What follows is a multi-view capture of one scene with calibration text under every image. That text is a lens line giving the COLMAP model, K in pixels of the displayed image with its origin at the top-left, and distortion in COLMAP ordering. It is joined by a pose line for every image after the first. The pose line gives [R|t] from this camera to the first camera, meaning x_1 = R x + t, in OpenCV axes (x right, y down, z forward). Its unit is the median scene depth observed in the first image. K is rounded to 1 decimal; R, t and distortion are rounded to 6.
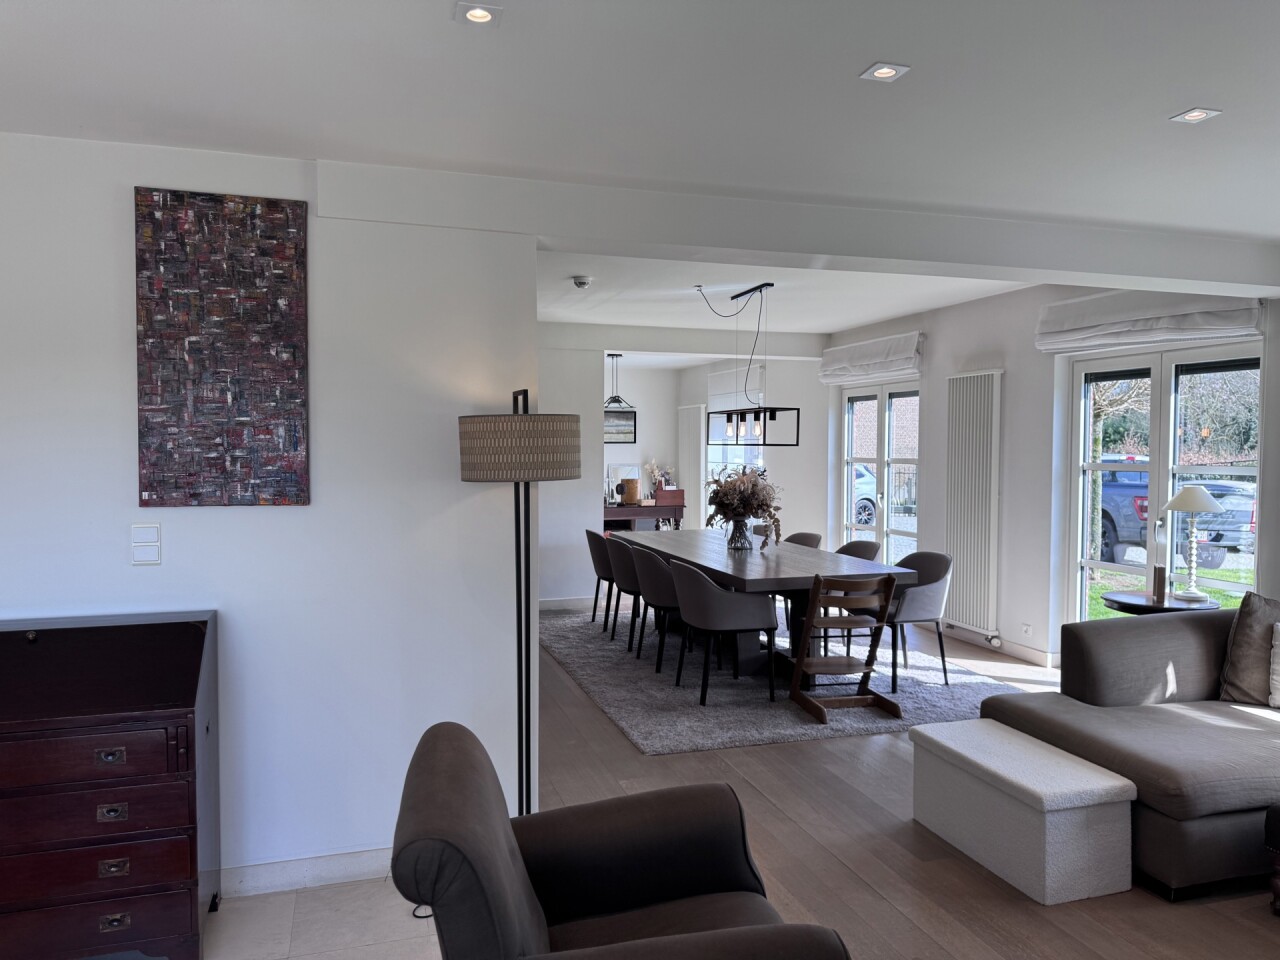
lens RADIAL K [[908.7, 0, 640.3], [0, 908.7, 487.8], [0, 0, 1]] dist [0.034113, -0.007548]
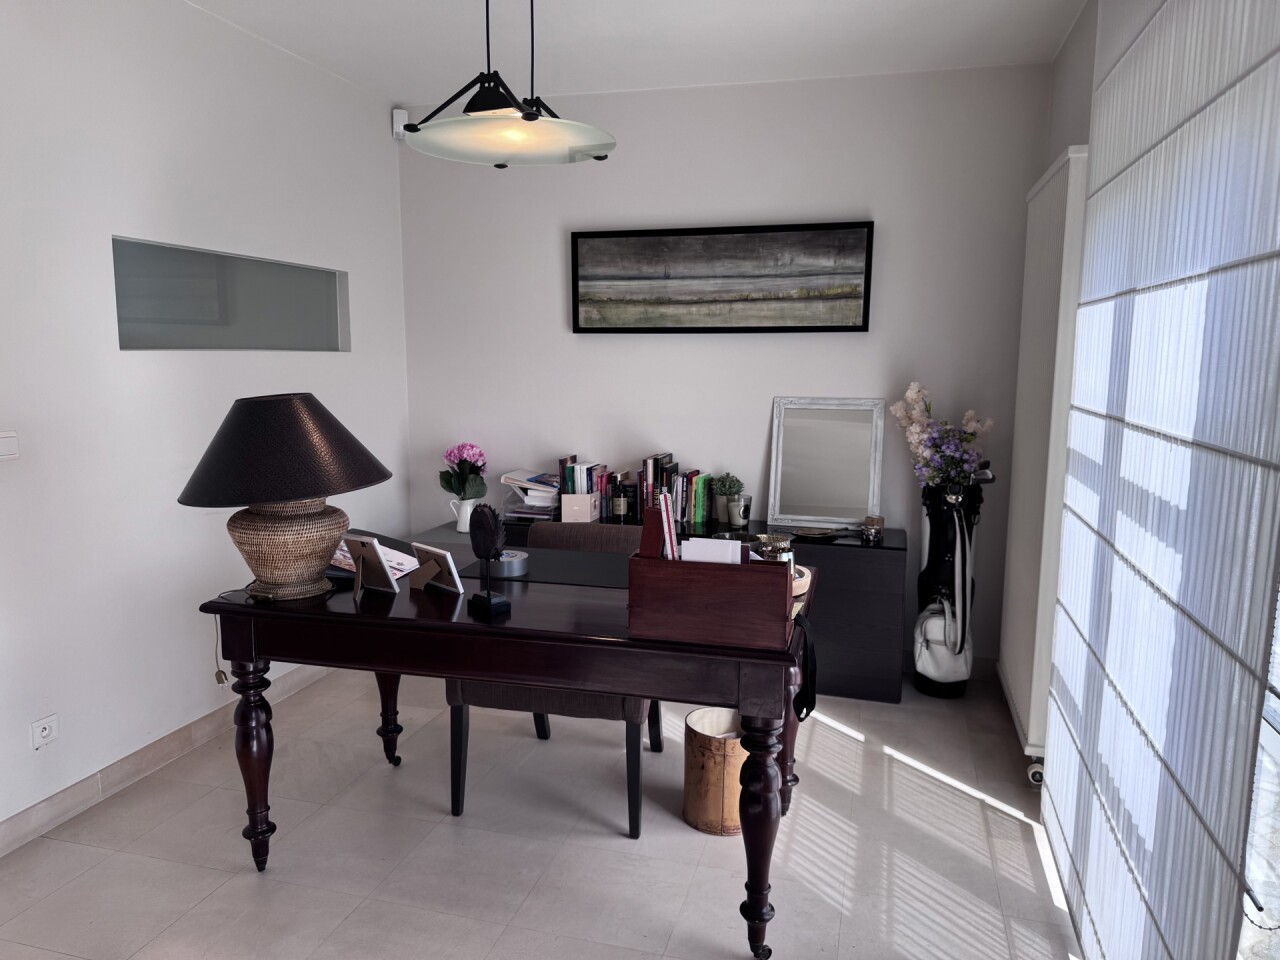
lens RADIAL K [[908.7, 0, 640.3], [0, 908.7, 487.8], [0, 0, 1]] dist [0.034113, -0.007548]
pose [[0.840548, 0.076442, -0.536317, 0.099910], [-0.023133, 0.994156, 0.105444, -0.026822], [0.541243, -0.076224, 0.837404, 0.698206]]
